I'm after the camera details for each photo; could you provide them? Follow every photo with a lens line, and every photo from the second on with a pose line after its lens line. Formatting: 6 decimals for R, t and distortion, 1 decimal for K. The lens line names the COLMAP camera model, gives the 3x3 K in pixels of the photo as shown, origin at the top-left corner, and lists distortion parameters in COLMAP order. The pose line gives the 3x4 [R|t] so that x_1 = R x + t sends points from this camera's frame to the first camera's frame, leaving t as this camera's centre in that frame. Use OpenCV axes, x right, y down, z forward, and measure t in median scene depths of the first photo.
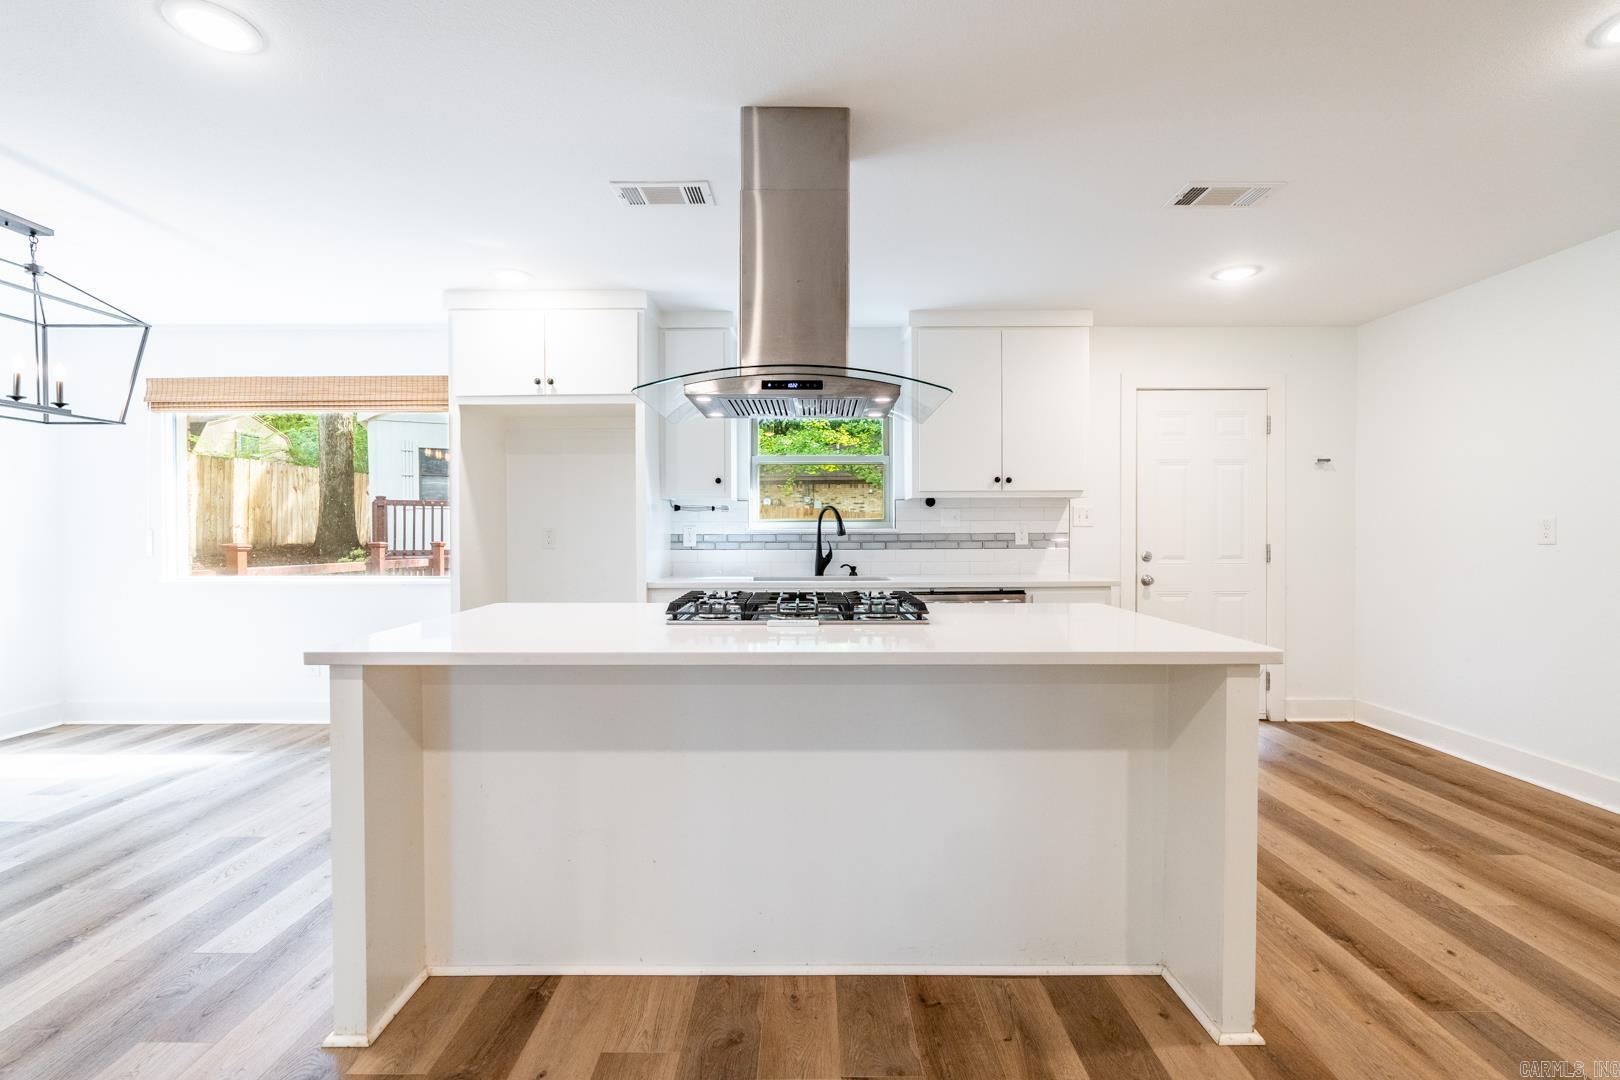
lens RADIAL K [[710.5, 0, 807.6], [0, 710.5, 540.1], [0, 0, 1]] dist [-0.006264, 0.000499]
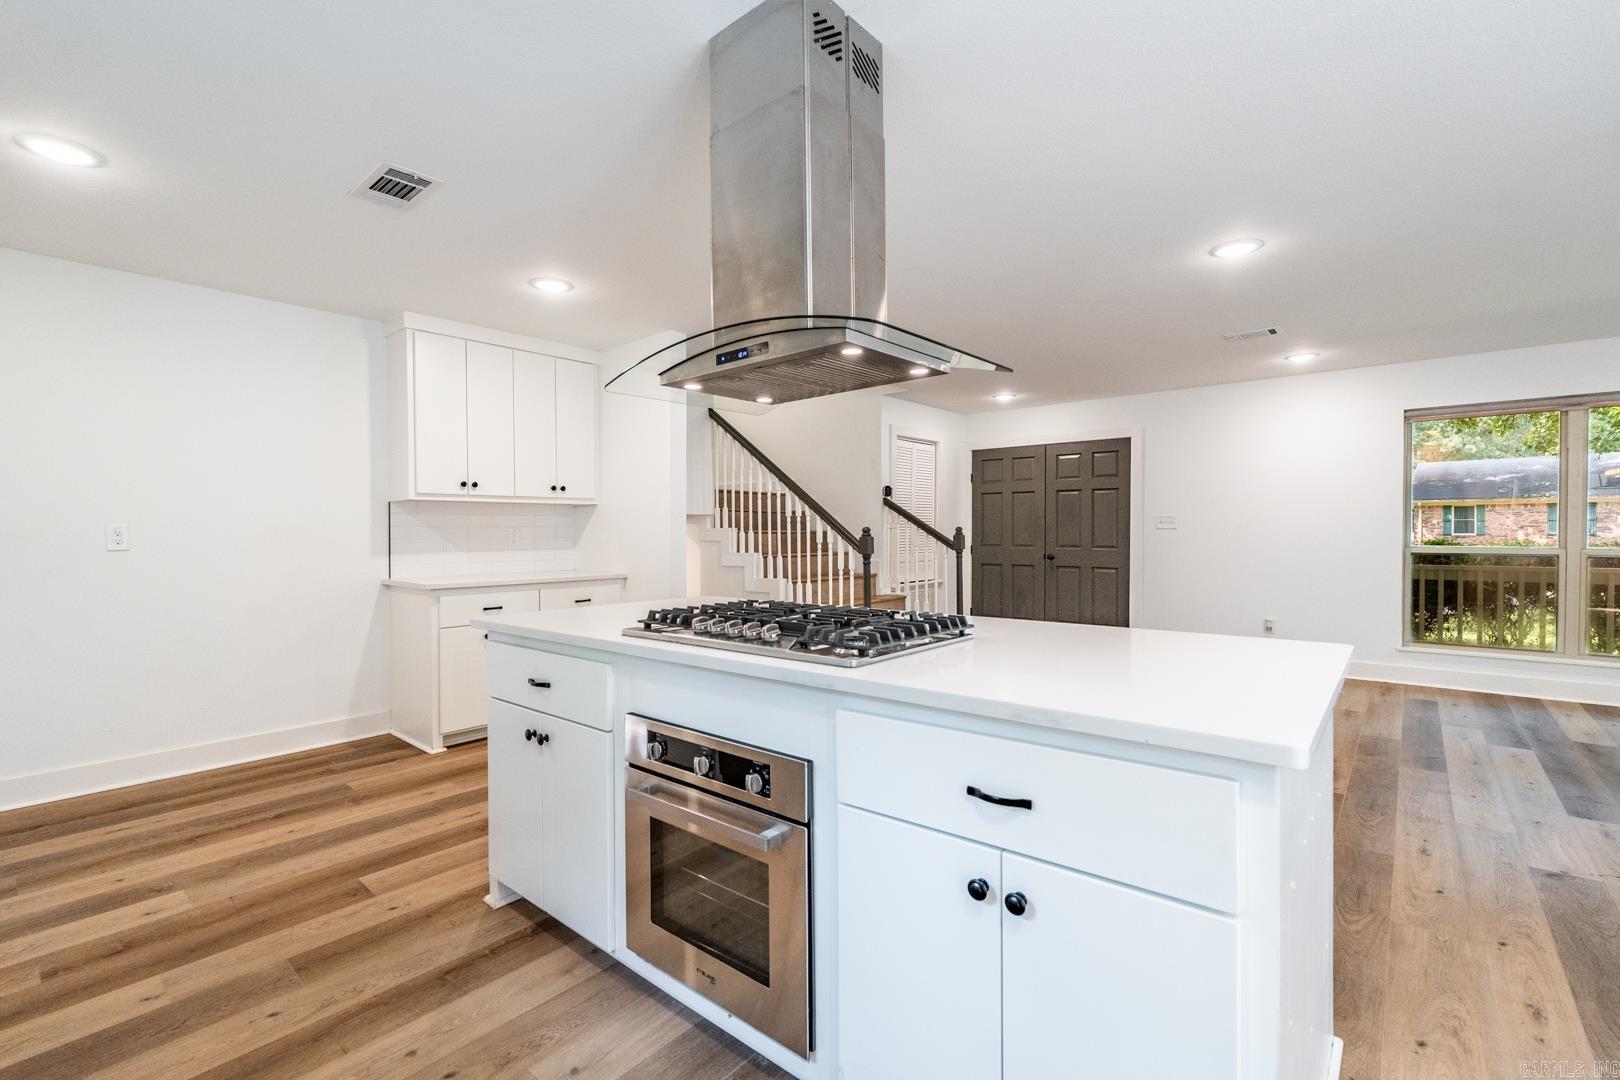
lens RADIAL K [[710.5, 0, 807.6], [0, 710.5, 540.1], [0, 0, 1]] dist [-0.006264, 0.000499]
pose [[-0.761127, -0.001741, 0.648600, -0.287209], [0.016966, 0.999601, 0.022592, -0.012056], [-0.648381, 0.028199, -0.760794, 0.844715]]
